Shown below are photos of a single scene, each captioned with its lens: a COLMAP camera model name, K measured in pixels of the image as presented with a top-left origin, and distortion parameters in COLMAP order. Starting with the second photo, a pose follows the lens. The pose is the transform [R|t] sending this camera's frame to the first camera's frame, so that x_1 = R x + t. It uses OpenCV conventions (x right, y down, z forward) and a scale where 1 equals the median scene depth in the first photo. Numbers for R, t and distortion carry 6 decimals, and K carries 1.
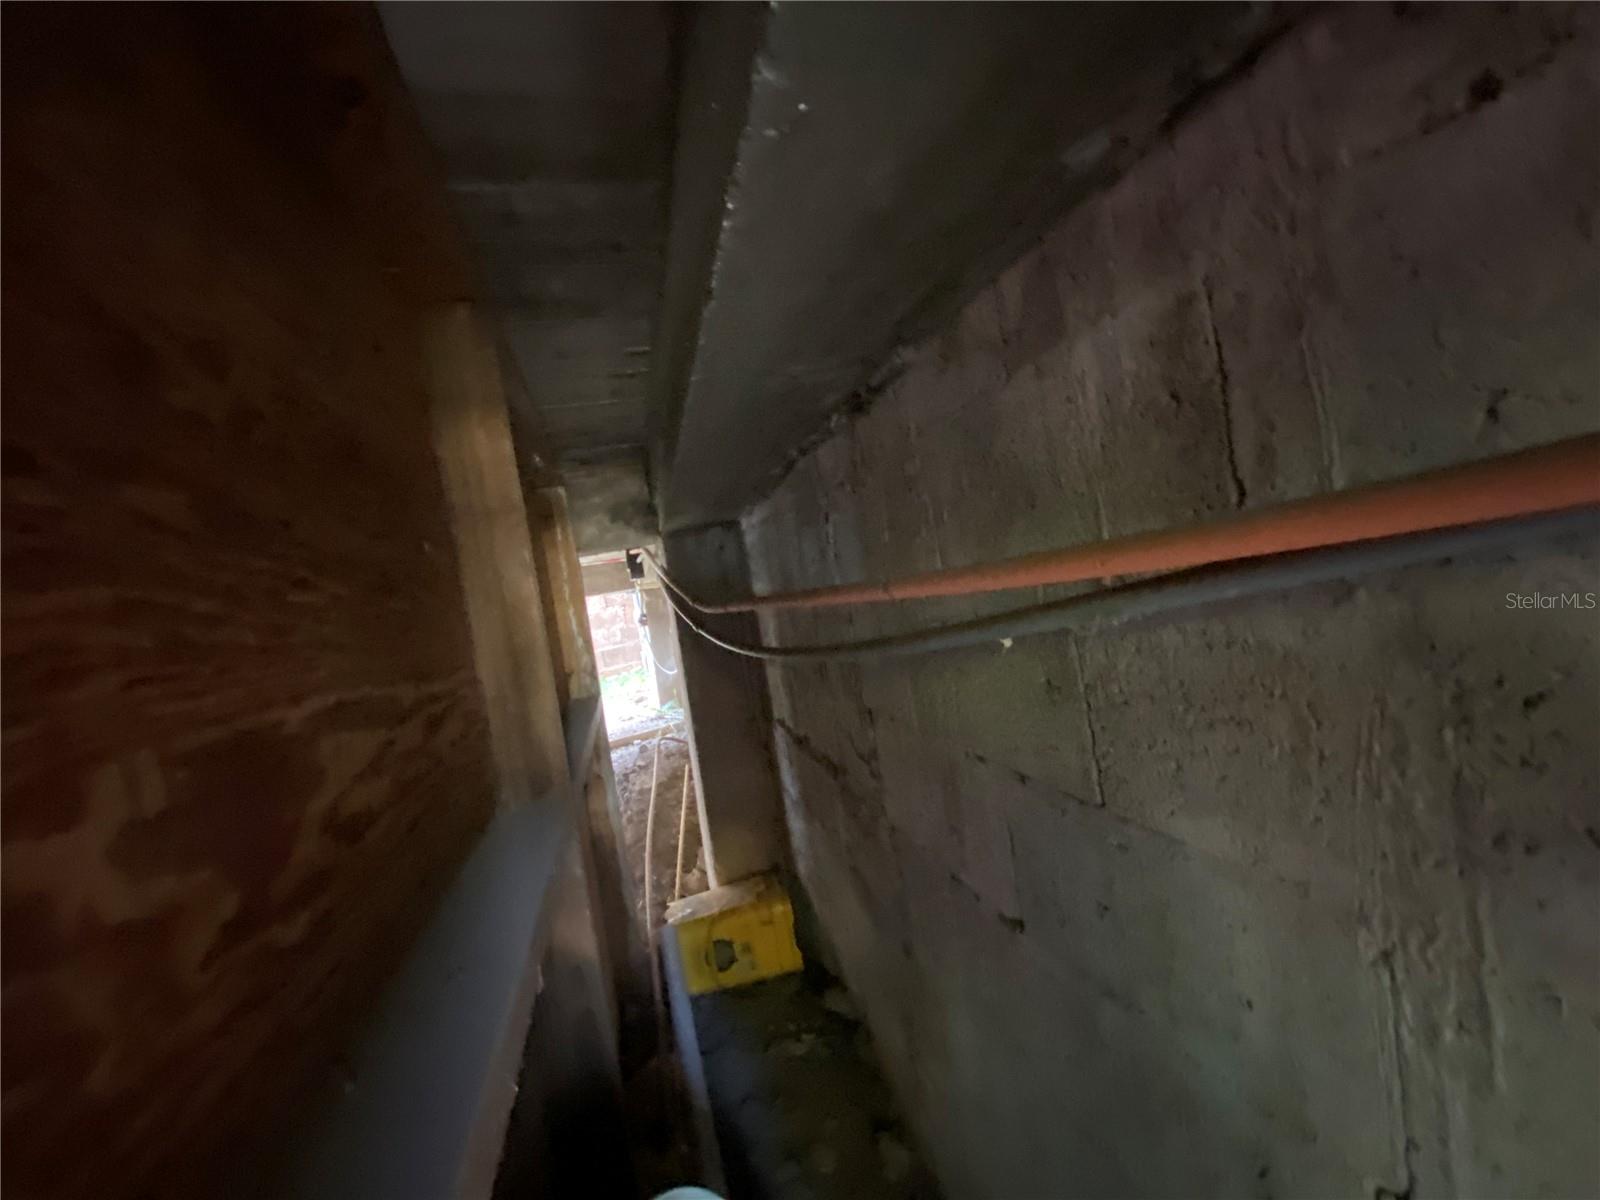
lens RADIAL K [[650.1, 0, 810.2], [0, 650.1, 599.3], [0, 0, 1]] dist [0.021337, -0.020311]
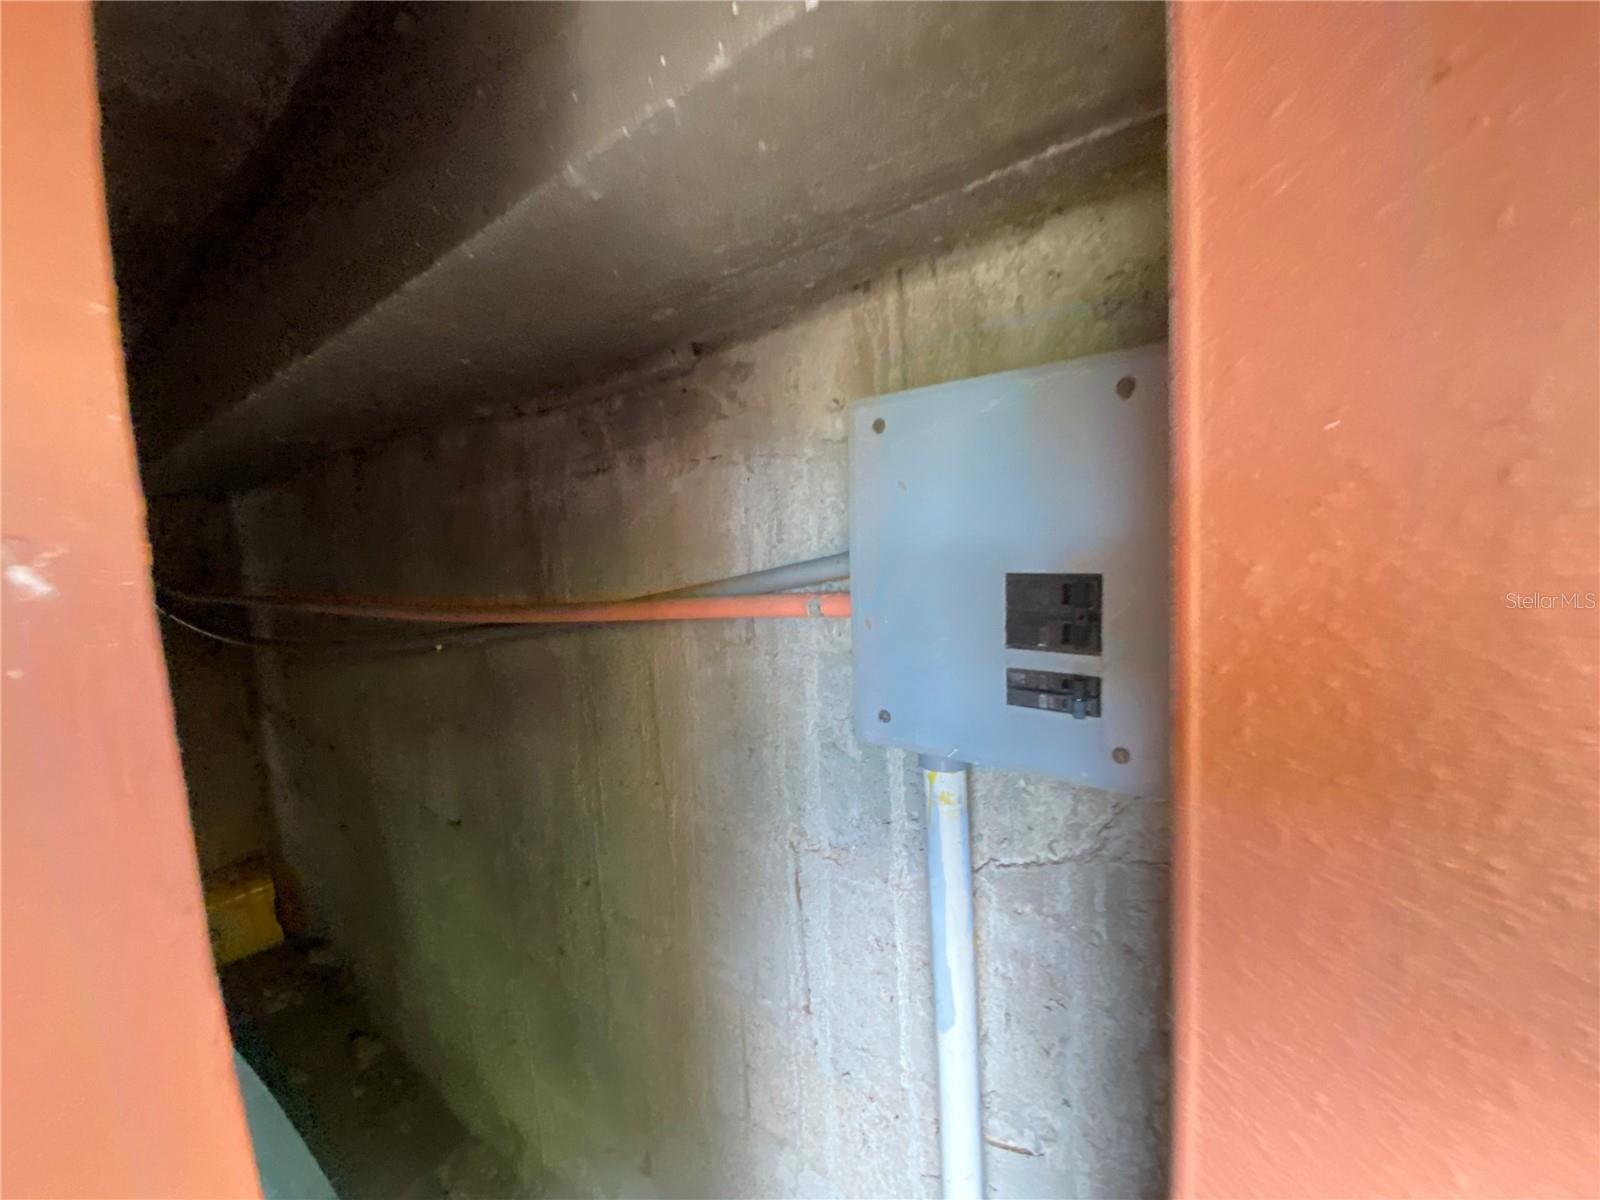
lens RADIAL K [[650.1, 0, 810.2], [0, 650.1, 599.3], [0, 0, 1]] dist [0.021337, -0.020311]
pose [[0.802910, 0.054611, 0.593594, 0.020767], [-0.068984, 0.997617, 0.001528, -0.053717], [-0.592096, -0.042175, 0.804763, -0.402212]]
